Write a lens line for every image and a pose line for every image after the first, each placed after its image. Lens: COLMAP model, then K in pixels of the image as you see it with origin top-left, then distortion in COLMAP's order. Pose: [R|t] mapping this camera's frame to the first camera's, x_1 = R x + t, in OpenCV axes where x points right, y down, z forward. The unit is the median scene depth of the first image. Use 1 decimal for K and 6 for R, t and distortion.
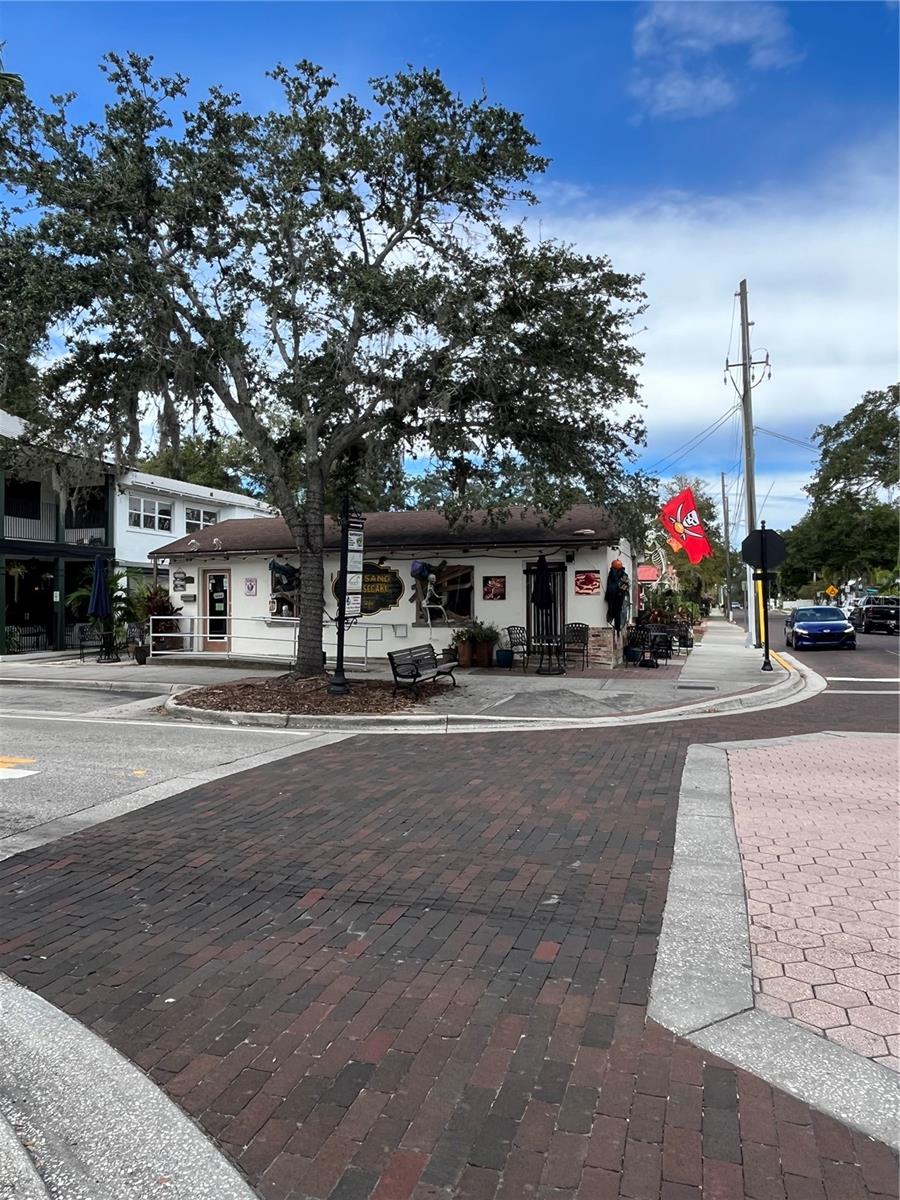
lens RADIAL K [[800.0, 0, 450.2], [0, 800.0, 599.8], [0, 0, 1]] dist [0.012246, 0.002911]
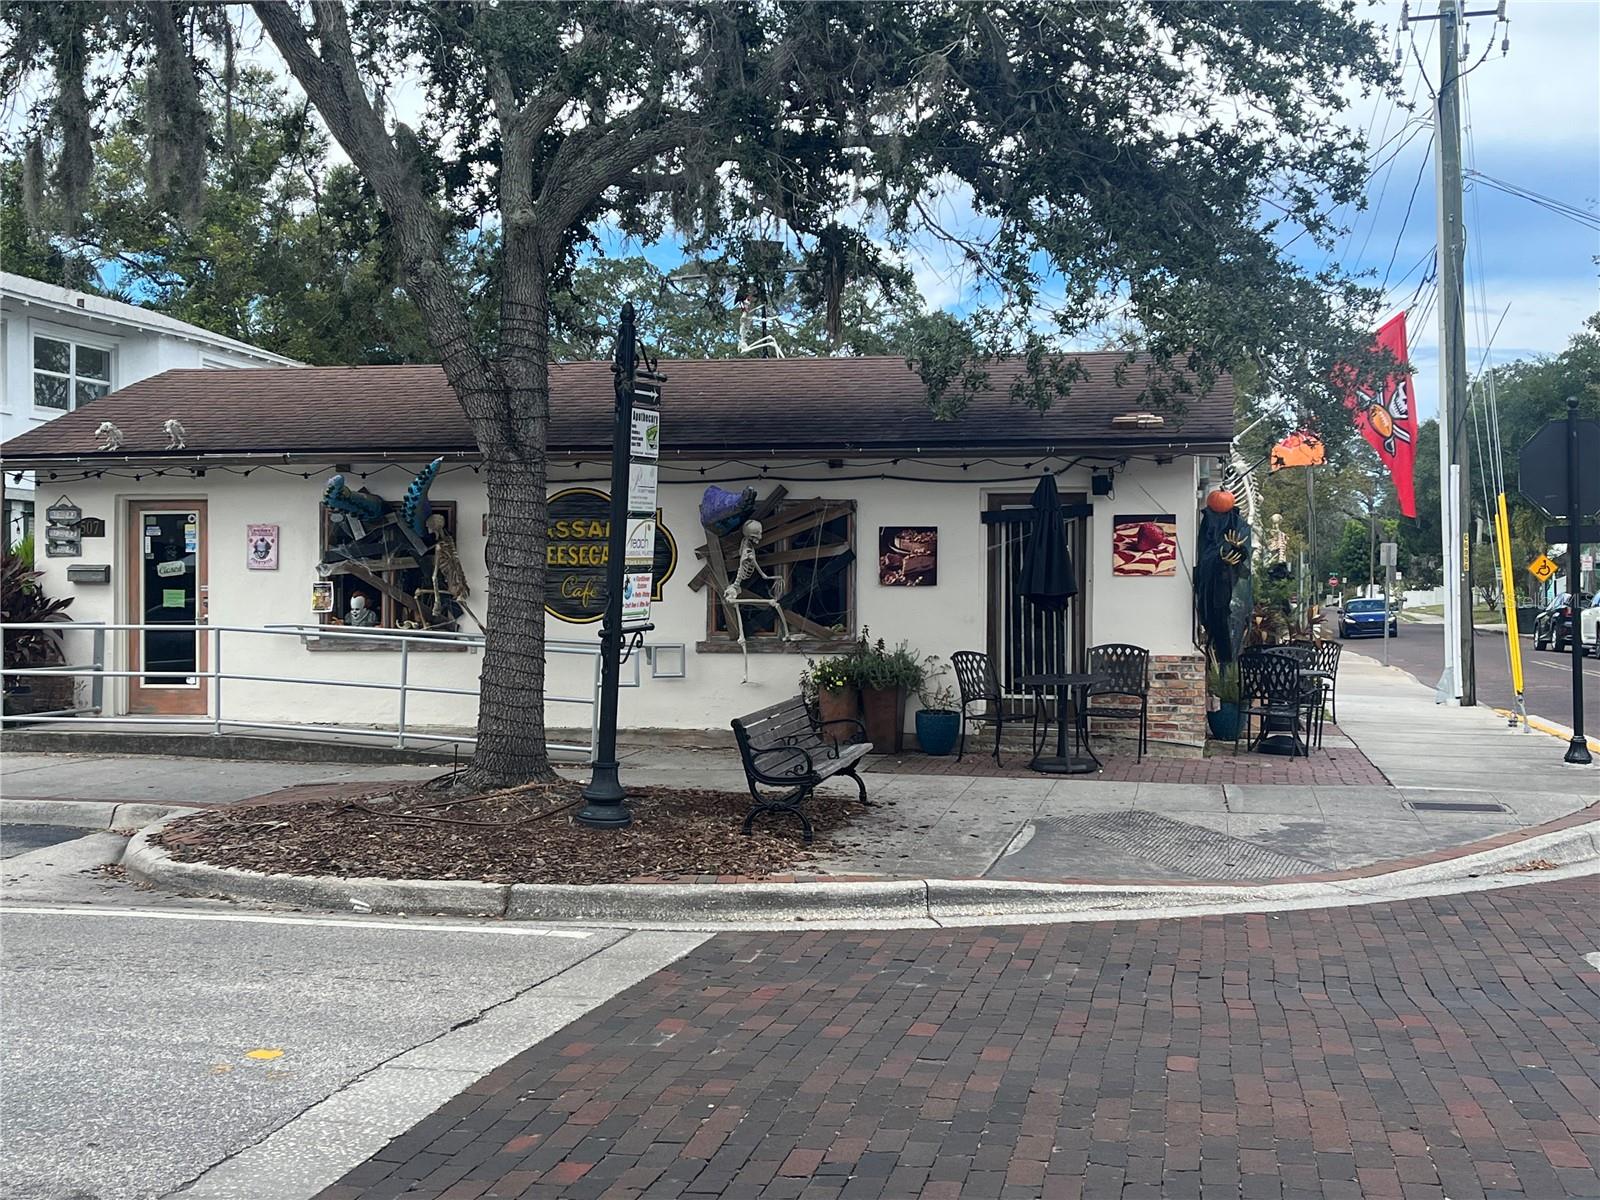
lens RADIAL K [[1951.9, 0, 800.9], [0, 1951.9, 598.5], [0, 0, 1]] dist [0.087563, 0.000000]
pose [[0.993815, 0.006450, 0.110865, -0.109759], [-0.007386, 0.999940, 0.008034, -0.001159], [-0.110806, -0.008804, 0.993803, 0.034802]]
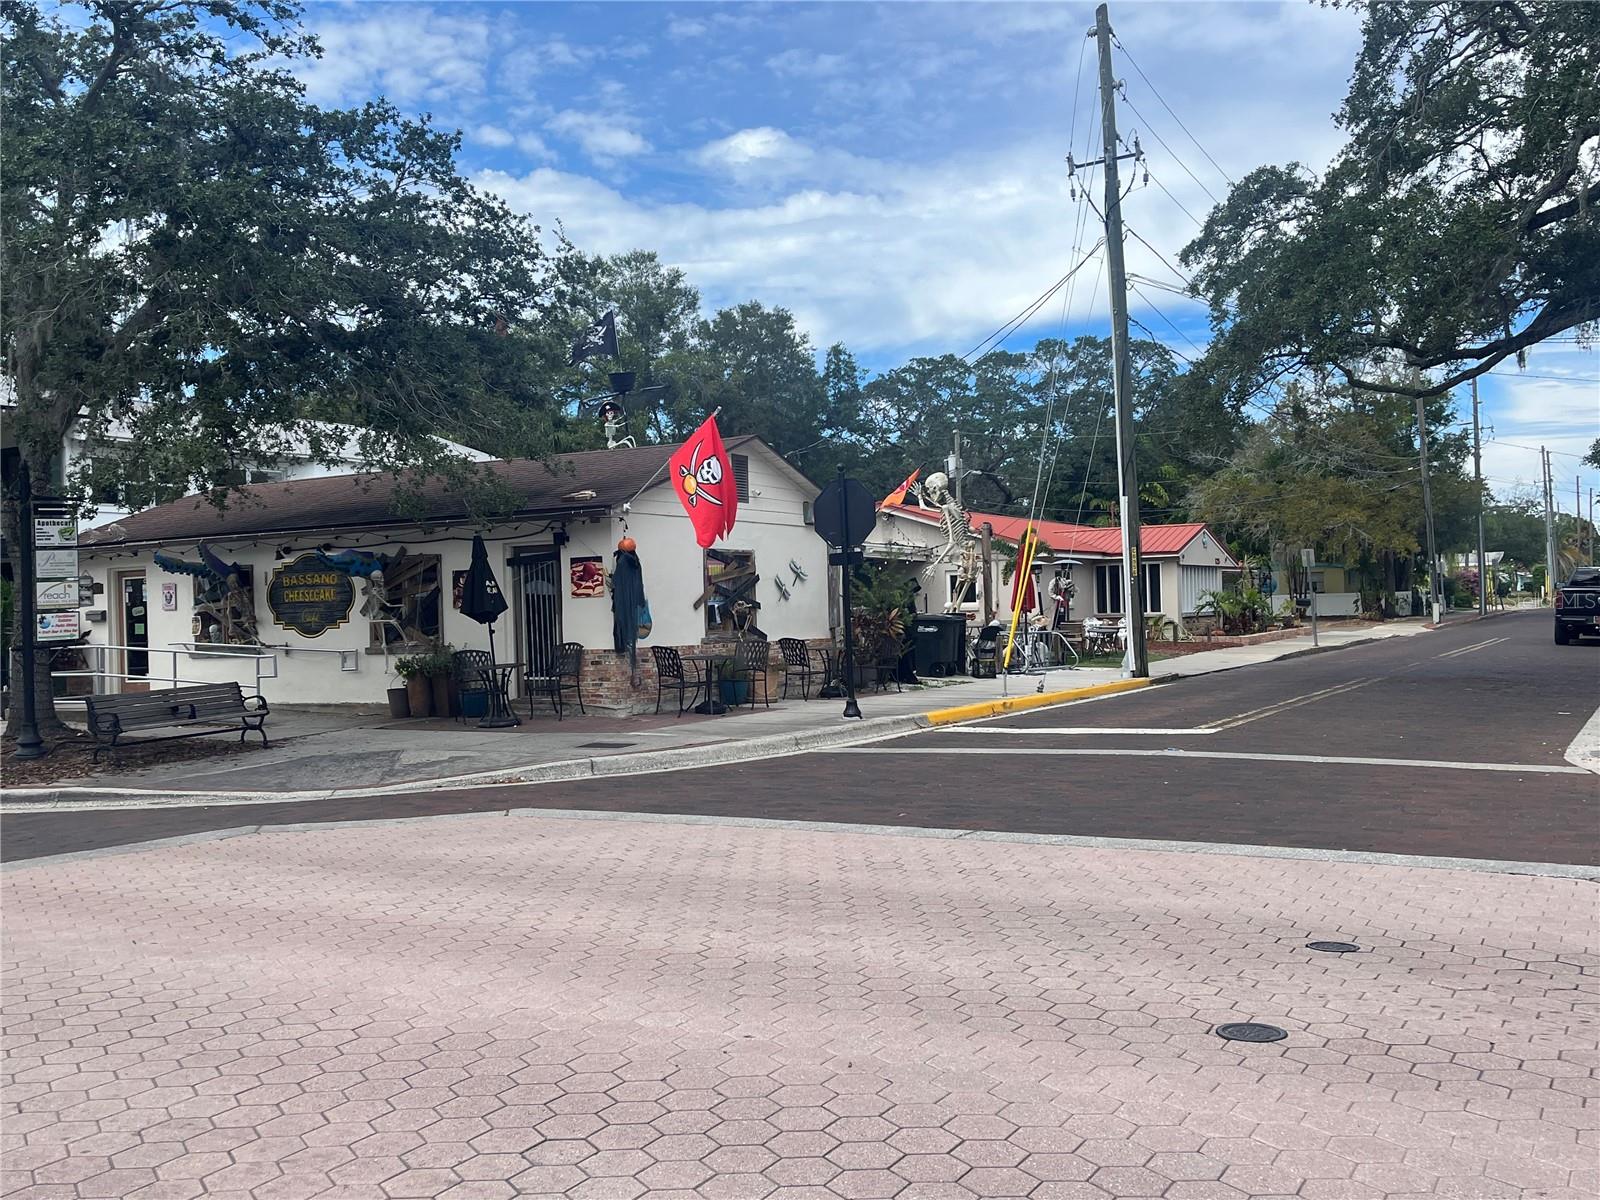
lens RADIAL K [[1496.5, 0, 798.3], [0, 1496.5, 605.1], [0, 0, 1]] dist [0.059243, 0.000000]
pose [[0.976191, -0.027377, -0.215180, 0.571382], [0.028845, 0.999577, 0.003683, 0.000624], [0.214988, -0.009802, 0.976567, -0.085018]]
